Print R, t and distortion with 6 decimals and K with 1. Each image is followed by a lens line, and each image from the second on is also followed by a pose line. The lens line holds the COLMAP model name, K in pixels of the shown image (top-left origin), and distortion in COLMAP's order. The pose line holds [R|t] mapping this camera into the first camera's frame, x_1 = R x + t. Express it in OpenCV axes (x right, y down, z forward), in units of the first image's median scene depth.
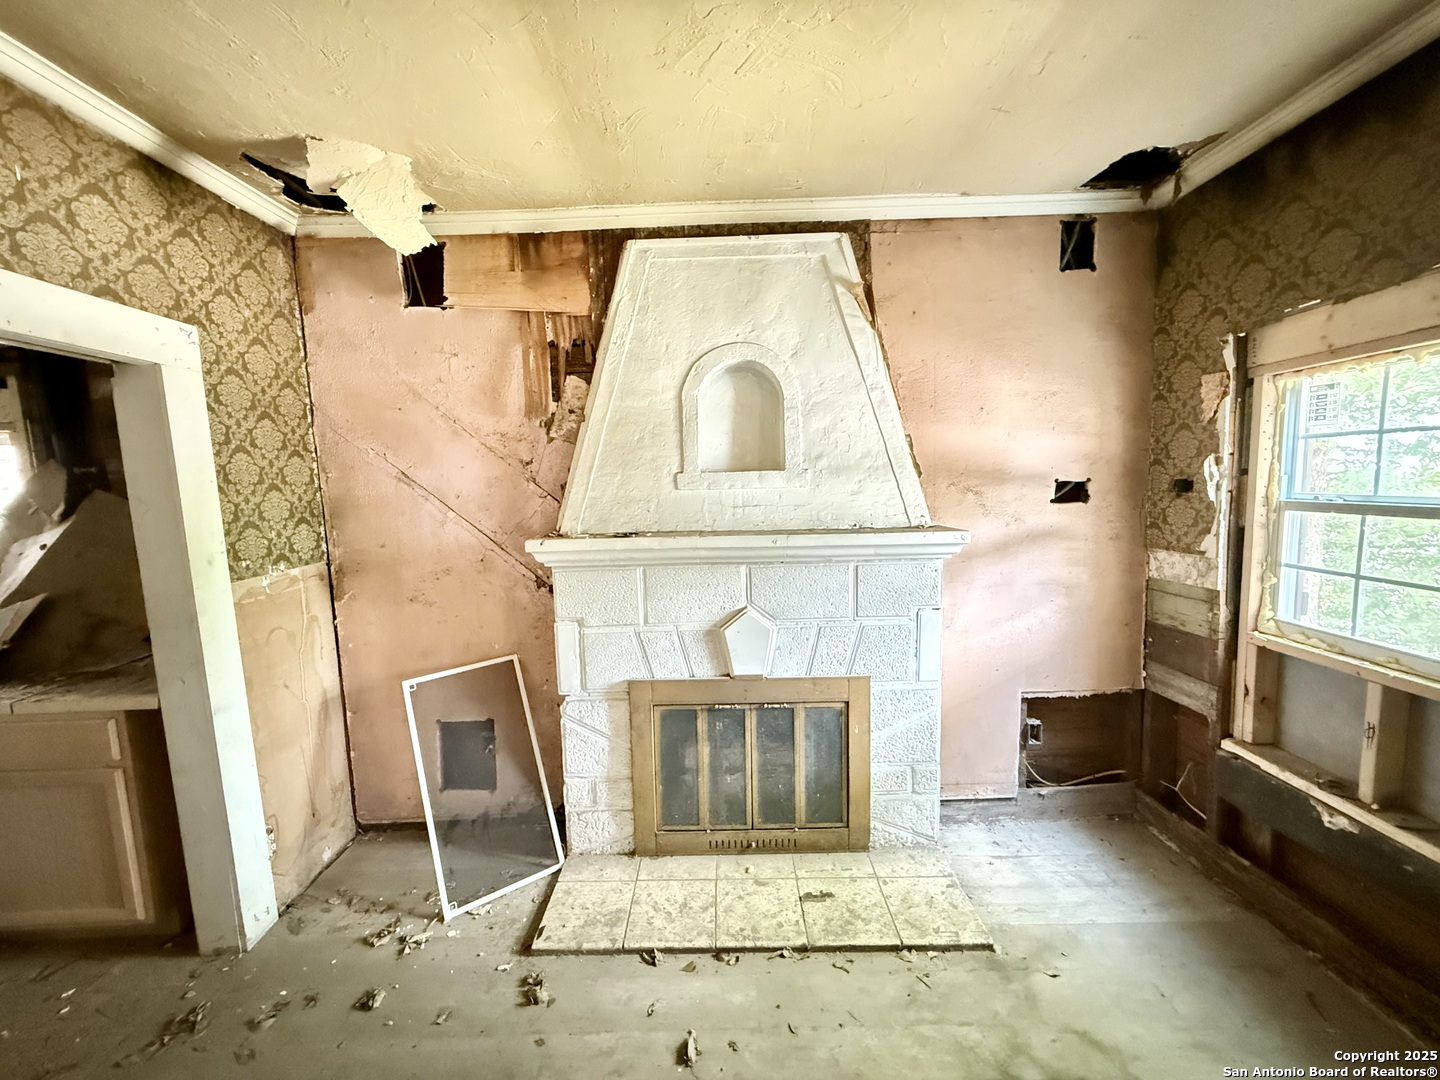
lens RADIAL K [[574.7, 0, 716.3], [0, 574.7, 539.2], [0, 0, 1]] dist [-0.000321, 0.000471]
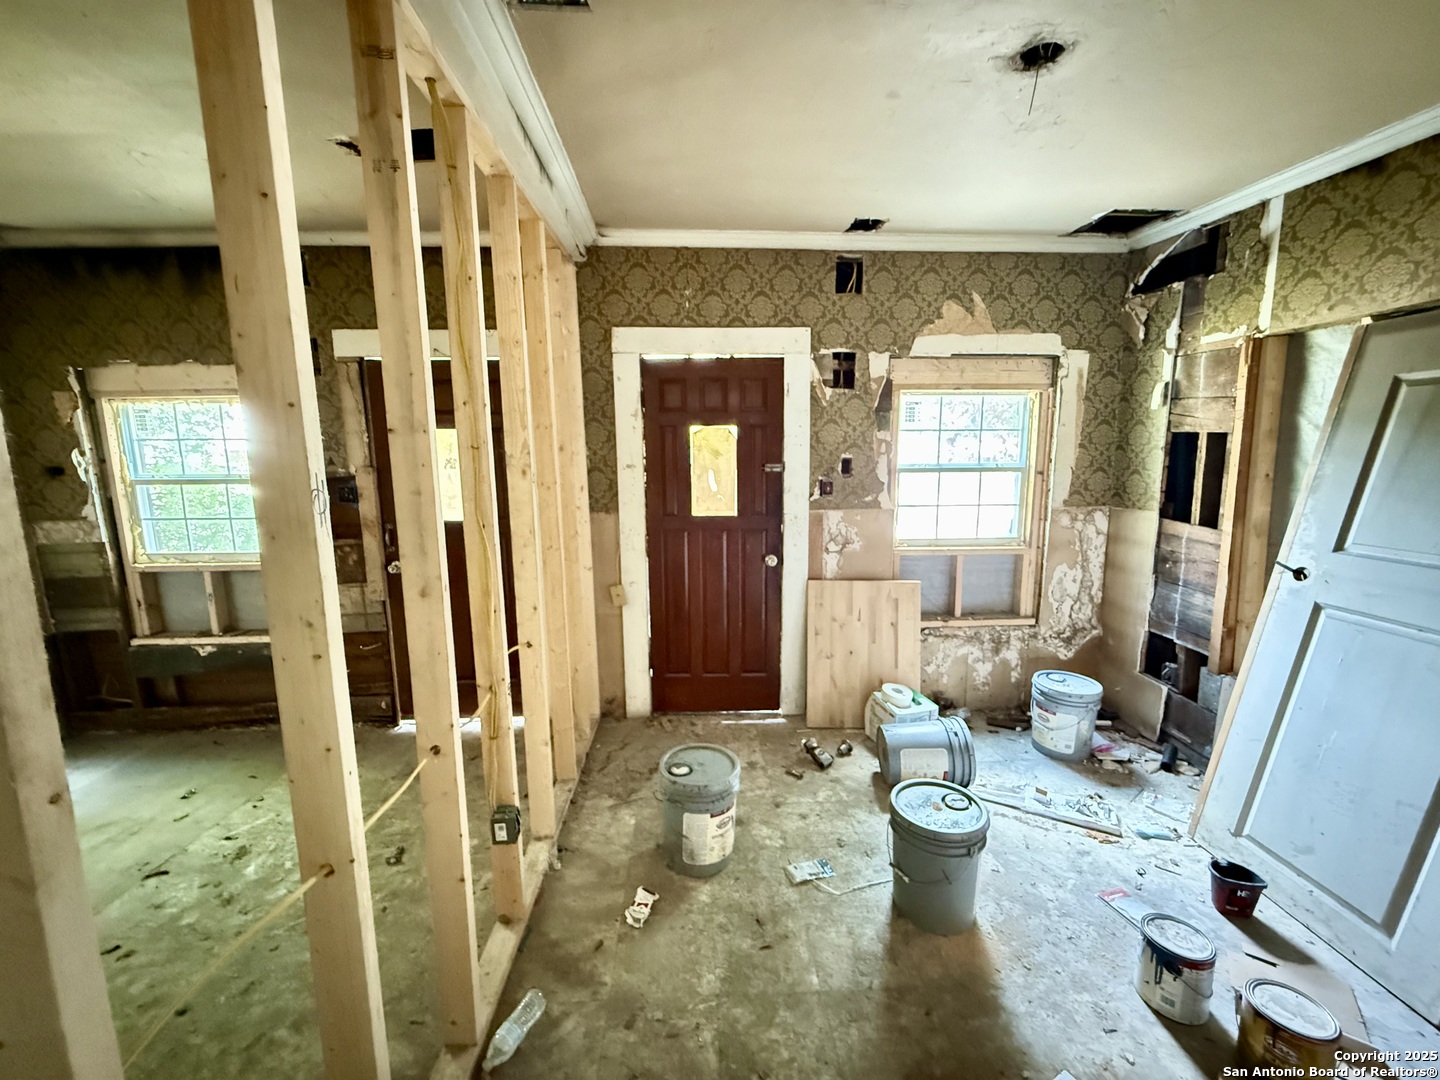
lens RADIAL K [[574.7, 0, 714.3], [0, 574.7, 539.0], [0, 0, 1]] dist [-0.000321, 0.000471]
pose [[-0.036111, -0.119770, 0.992145, -0.596154], [0.116859, 0.985475, 0.123218, 0.077649], [-0.992492, 0.120391, -0.021590, -0.482873]]
